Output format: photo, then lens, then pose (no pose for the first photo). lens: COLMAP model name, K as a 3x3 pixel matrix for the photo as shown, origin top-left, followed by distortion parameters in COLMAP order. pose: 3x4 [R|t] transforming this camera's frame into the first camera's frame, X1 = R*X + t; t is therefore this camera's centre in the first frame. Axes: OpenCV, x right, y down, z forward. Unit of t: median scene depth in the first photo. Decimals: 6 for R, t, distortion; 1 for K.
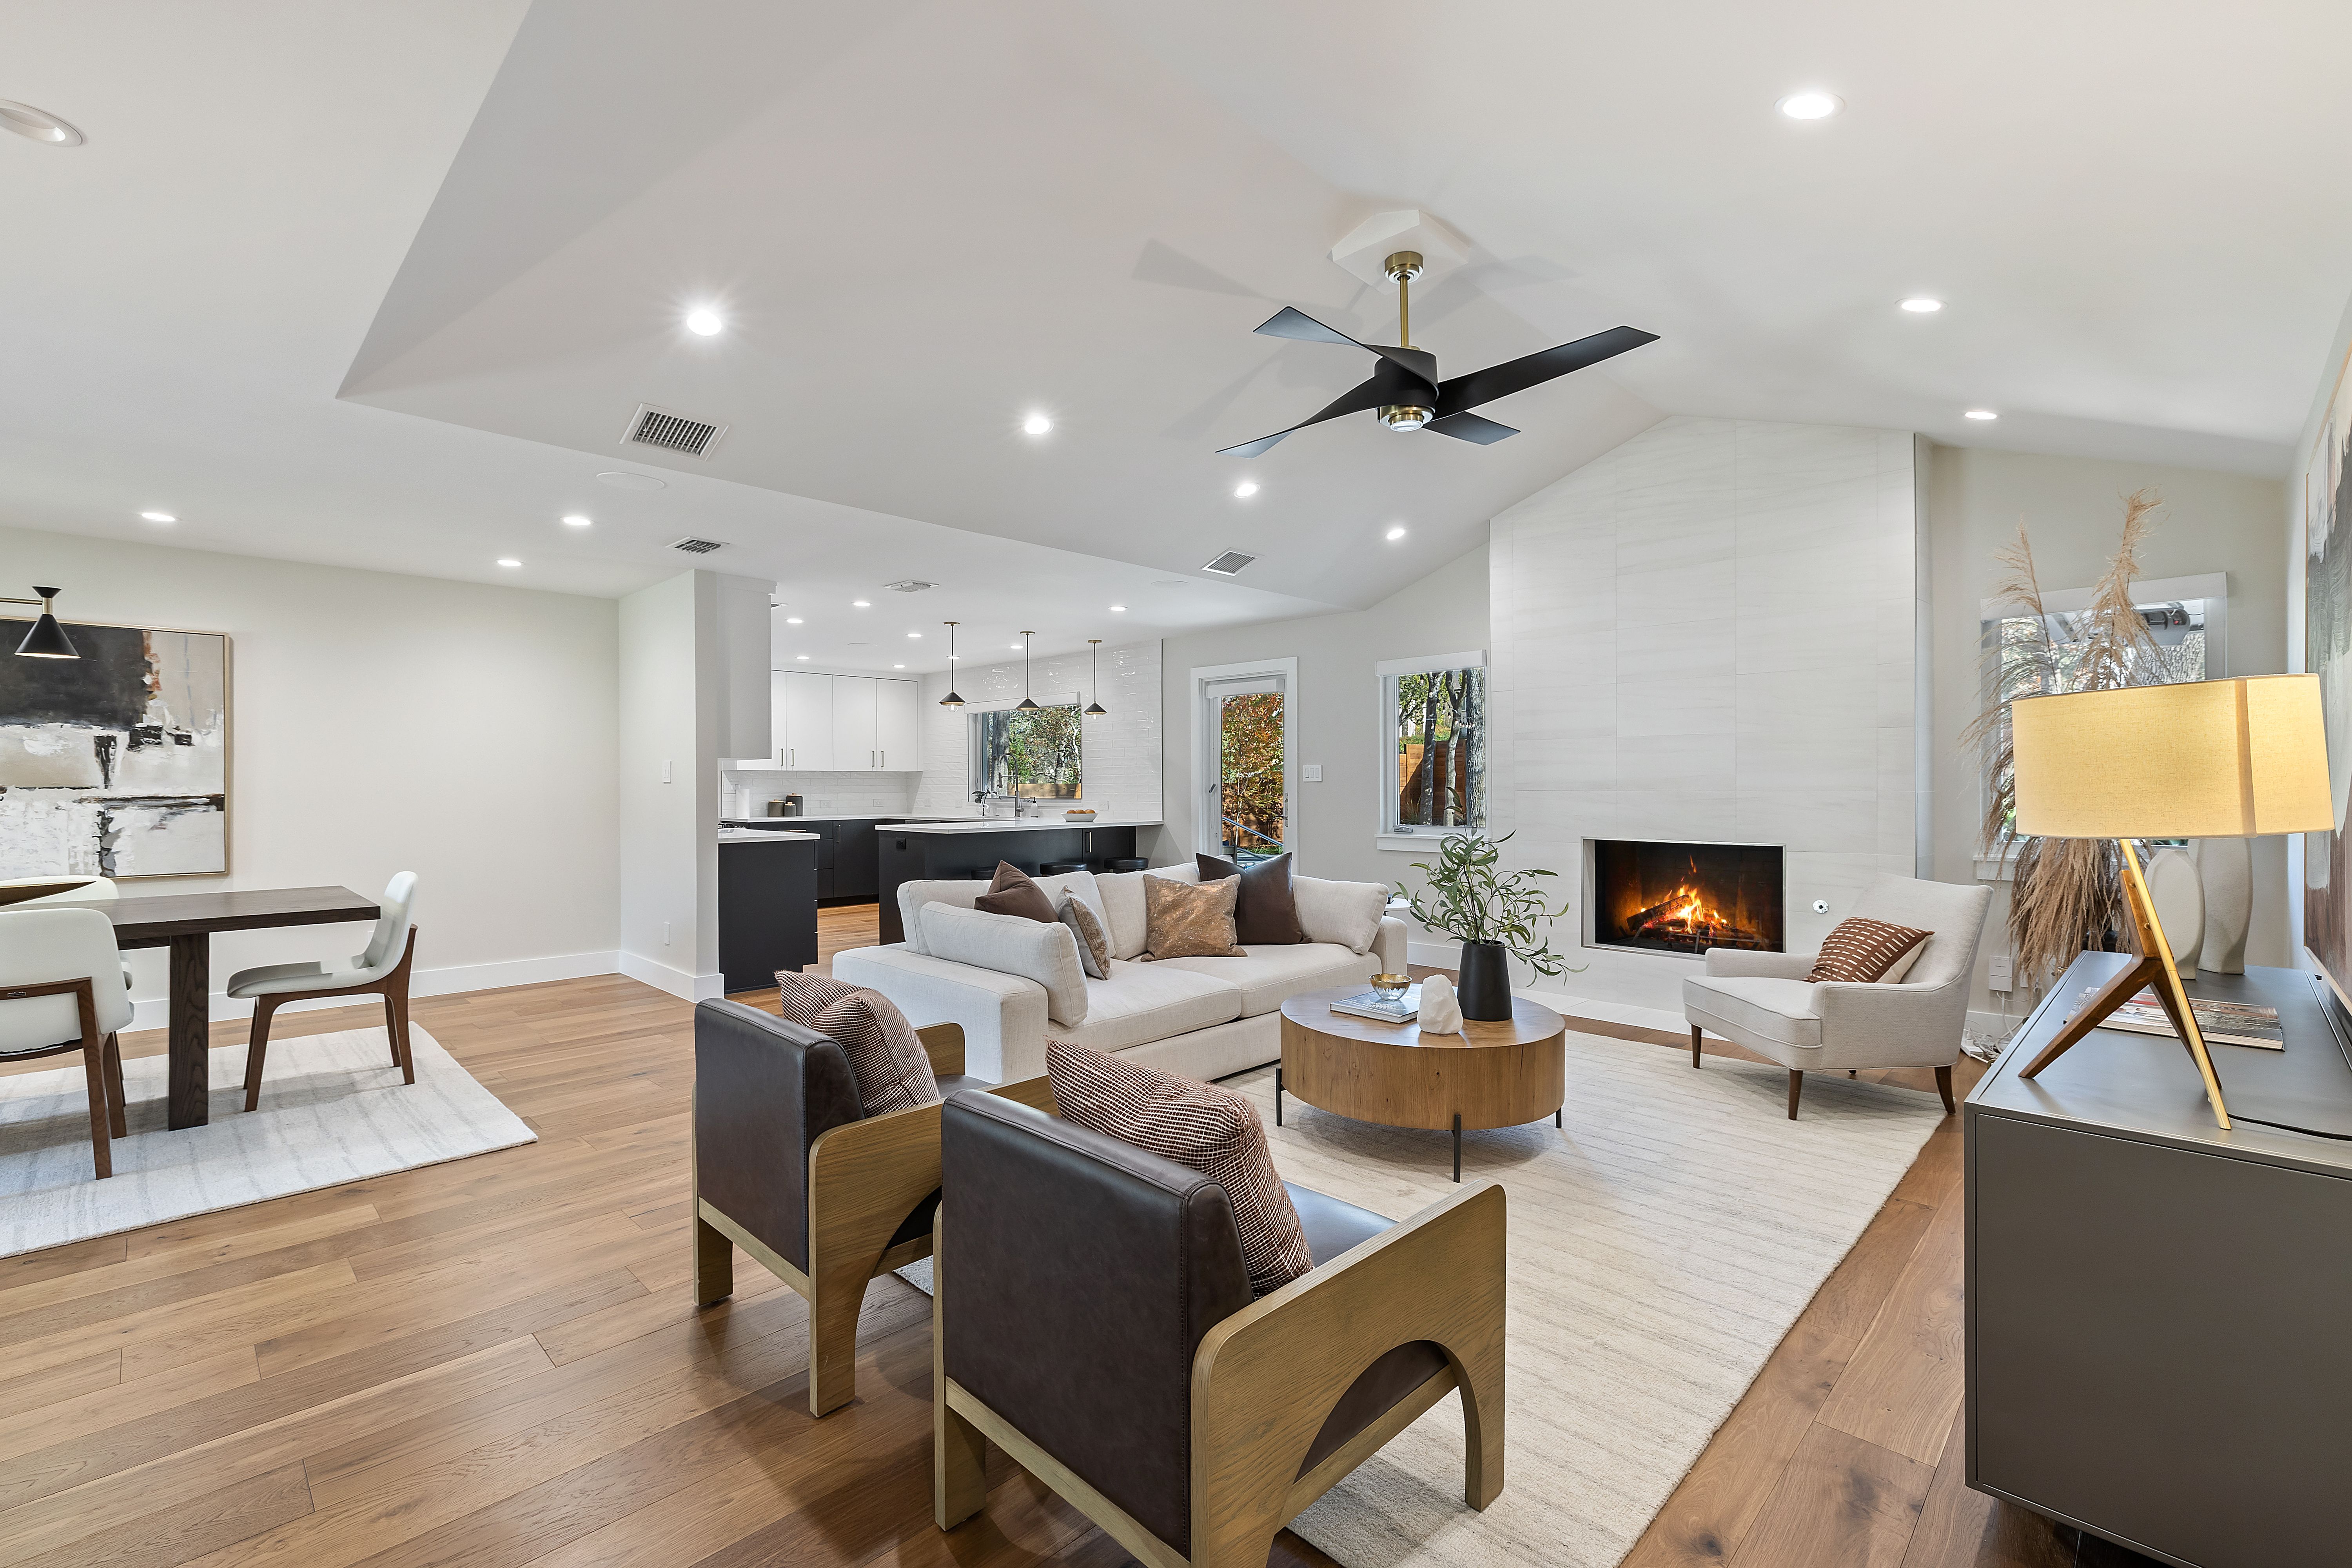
lens RADIAL K [[994.0, 0, 1161.8], [0, 994.0, 788.3], [0, 0, 1]] dist [-0.017813, 0.000965]
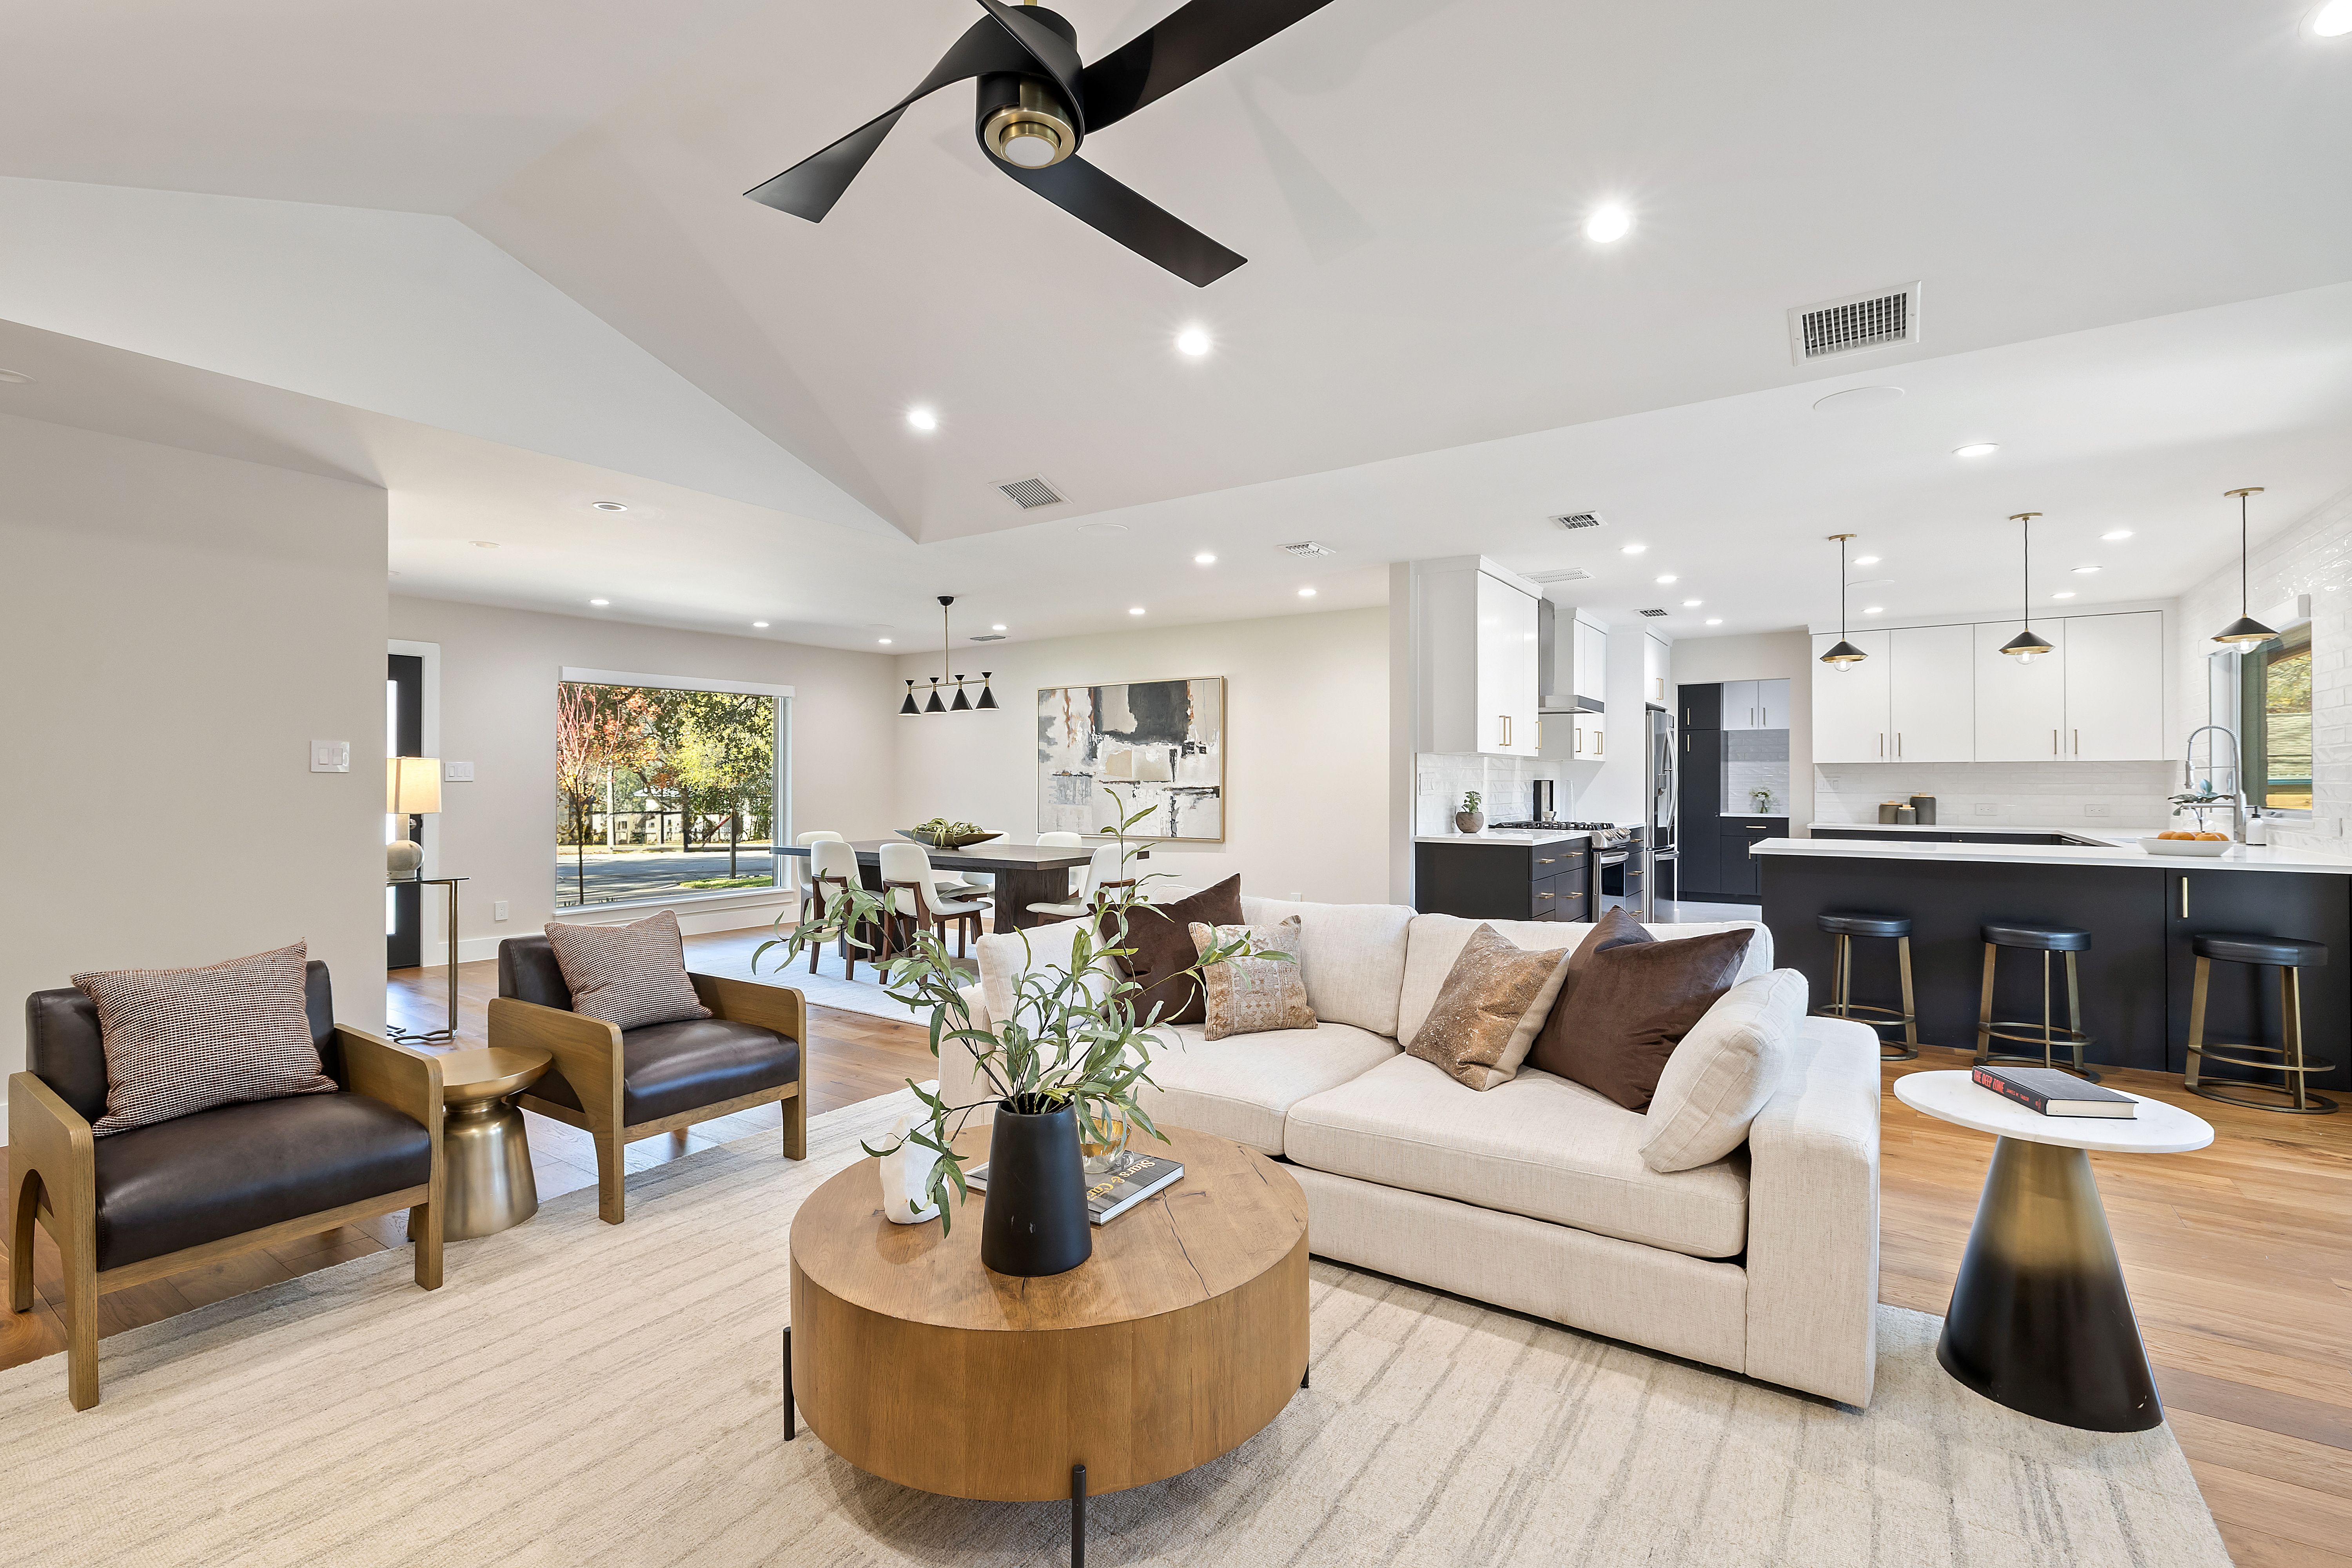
lens RADIAL K [[1059.1, 0, 1187.4], [0, 1059.1, 778.0], [0, 0, 1]] dist [-0.003851, -0.000167]
pose [[0.183718, 0.000280, -0.982979, 0.621871], [-0.005959, 0.999982, -0.000829, -0.004947], [0.982961, 0.006010, 0.183716, 0.697433]]
